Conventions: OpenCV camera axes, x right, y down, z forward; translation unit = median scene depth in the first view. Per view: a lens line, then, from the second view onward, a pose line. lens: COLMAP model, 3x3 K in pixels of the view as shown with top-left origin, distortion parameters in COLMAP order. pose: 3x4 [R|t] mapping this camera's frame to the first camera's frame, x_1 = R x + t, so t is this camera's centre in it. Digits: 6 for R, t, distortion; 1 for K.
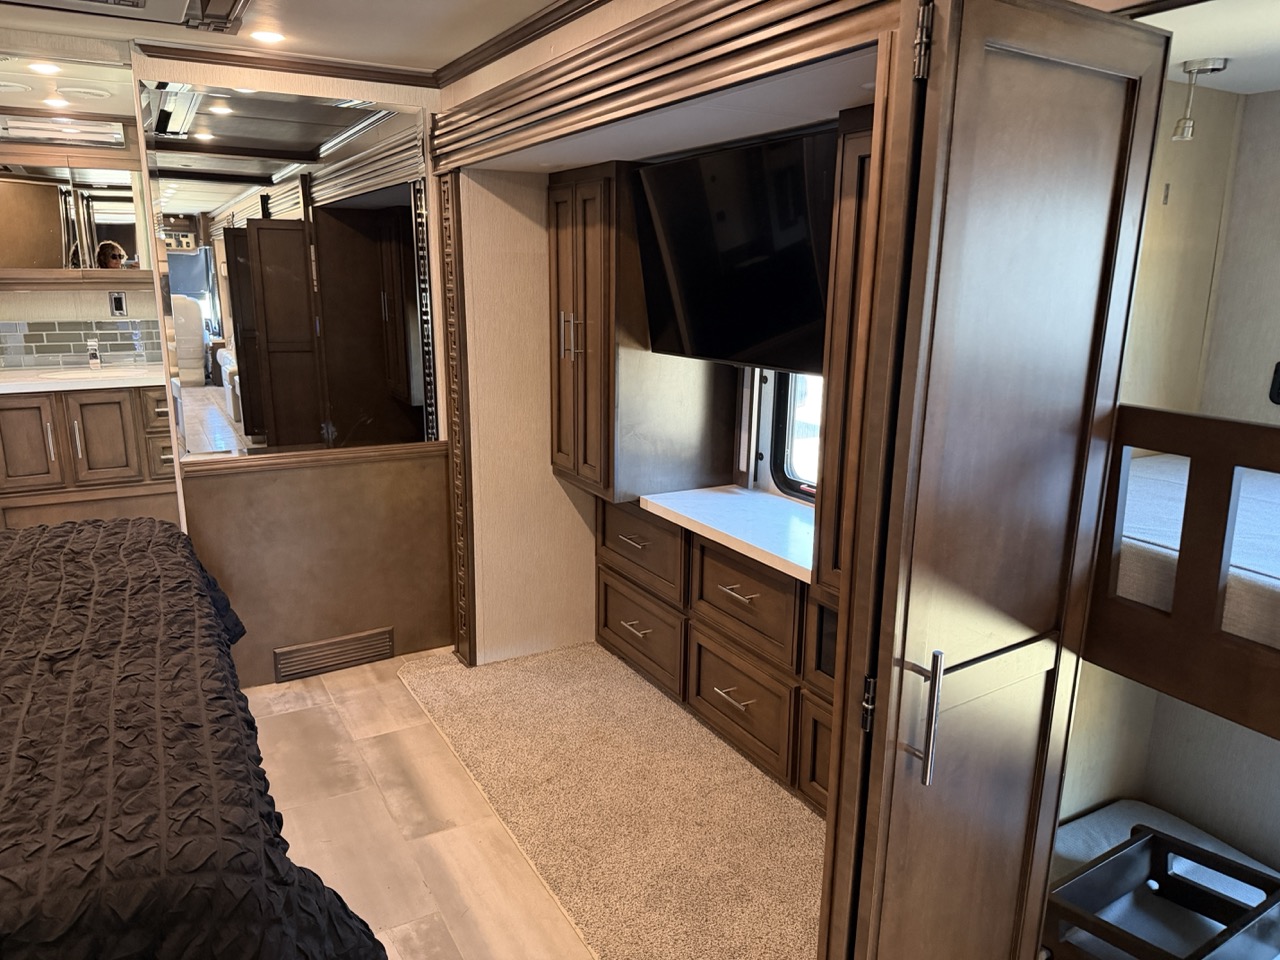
lens RADIAL K [[904.3, 0, 635.1], [0, 904.3, 481.4], [0, 0, 1]] dist [0.043573, -0.054316]
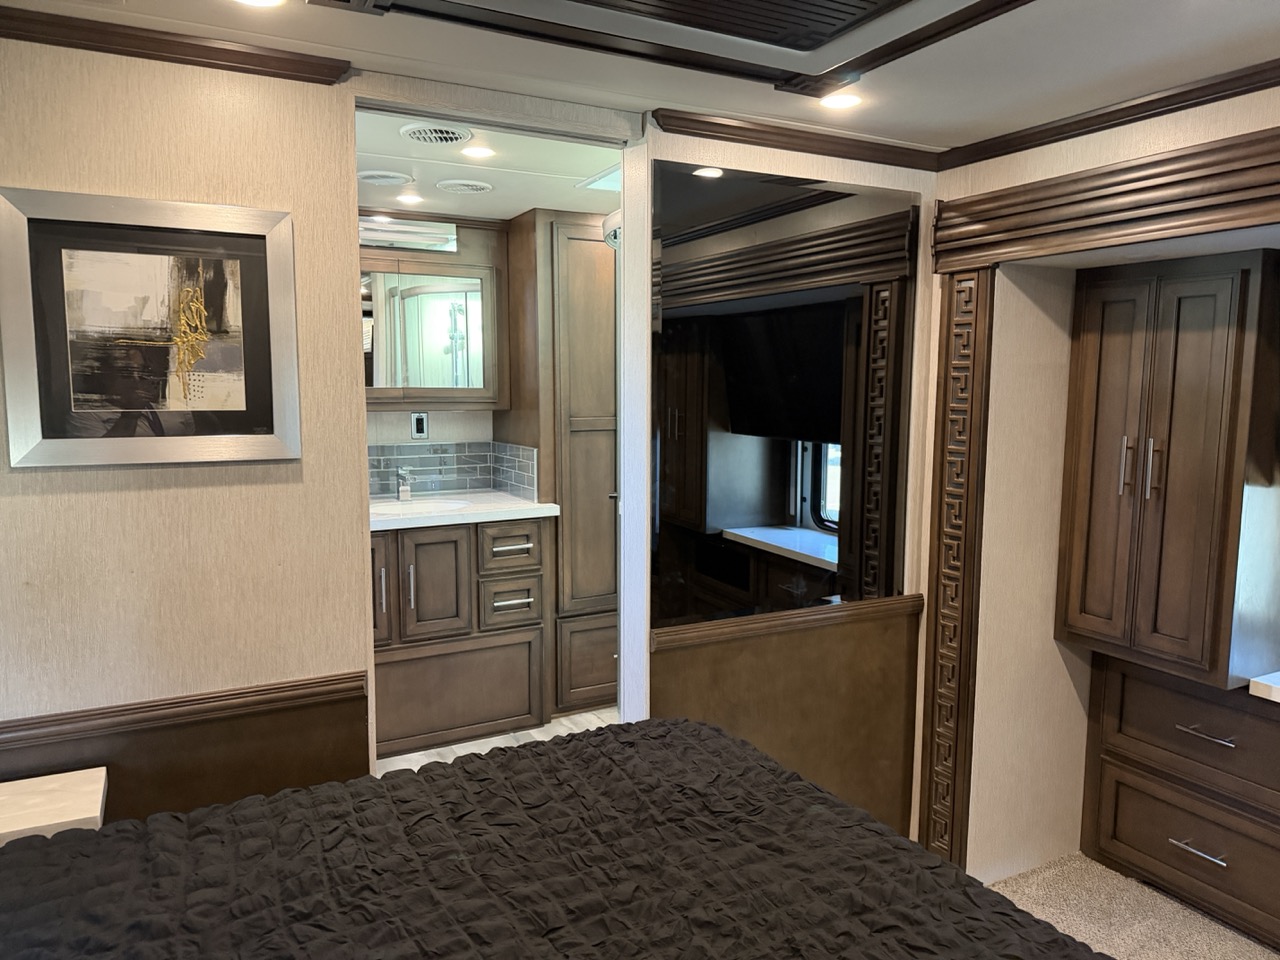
lens RADIAL K [[904.3, 0, 641.4], [0, 904.3, 484.8], [0, 0, 1]] dist [0.043573, -0.054316]
pose [[0.999482, 0.000513, -0.032186, -0.461153], [-0.004304, 0.993023, -0.117840, -0.050921], [0.031901, 0.117918, 0.992511, 0.205145]]
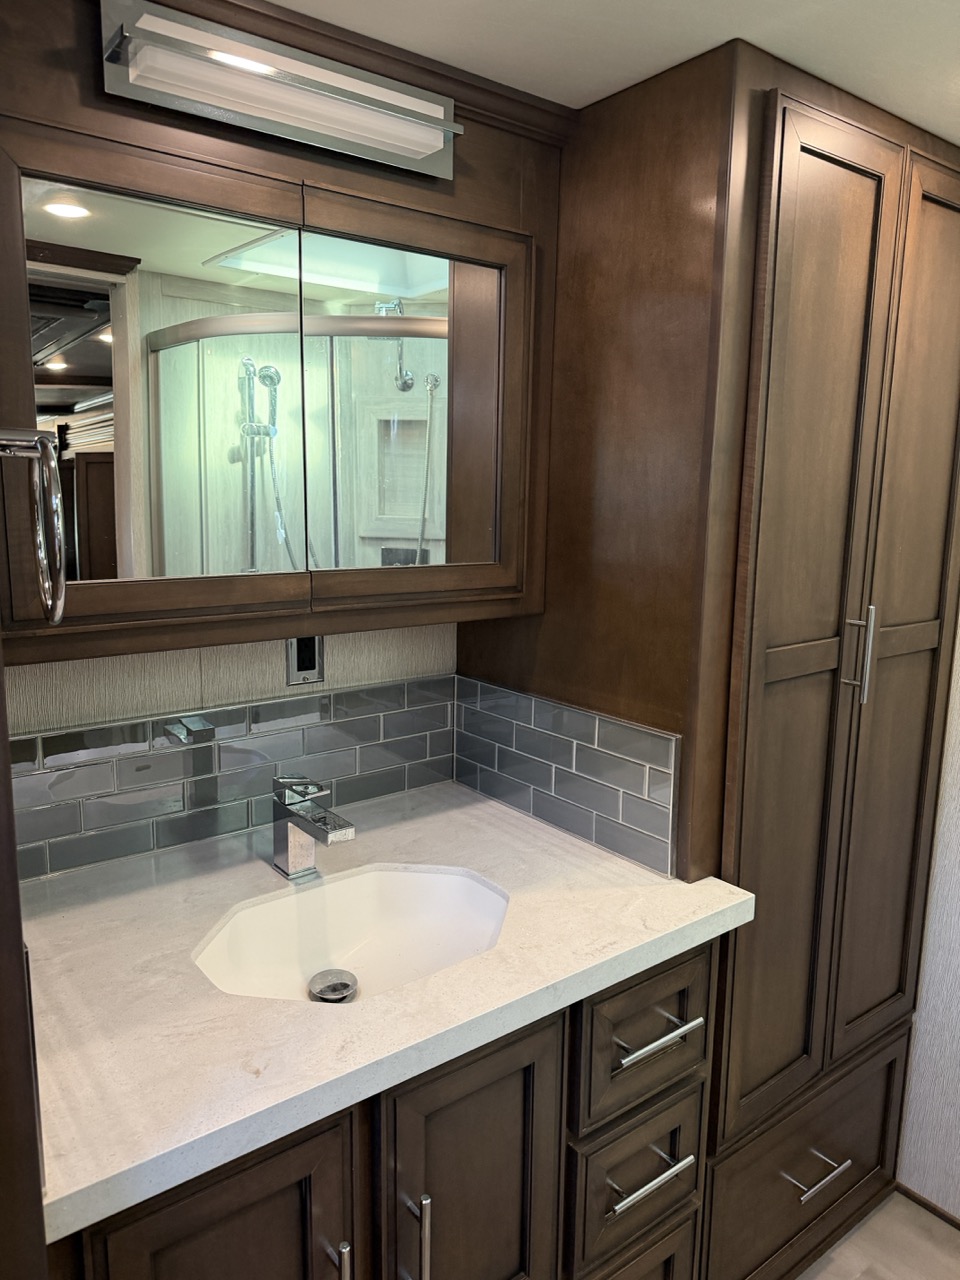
lens RADIAL K [[904.3, 0, 481.5], [0, 904.3, 628.7], [0, 0, 1]] dist [0.043573, -0.054316]
pose [[0.987487, -0.009460, 0.157415, -0.787984], [0.020754, 0.997313, -0.070260, -0.253458], [-0.156328, 0.072648, 0.985030, 0.927306]]
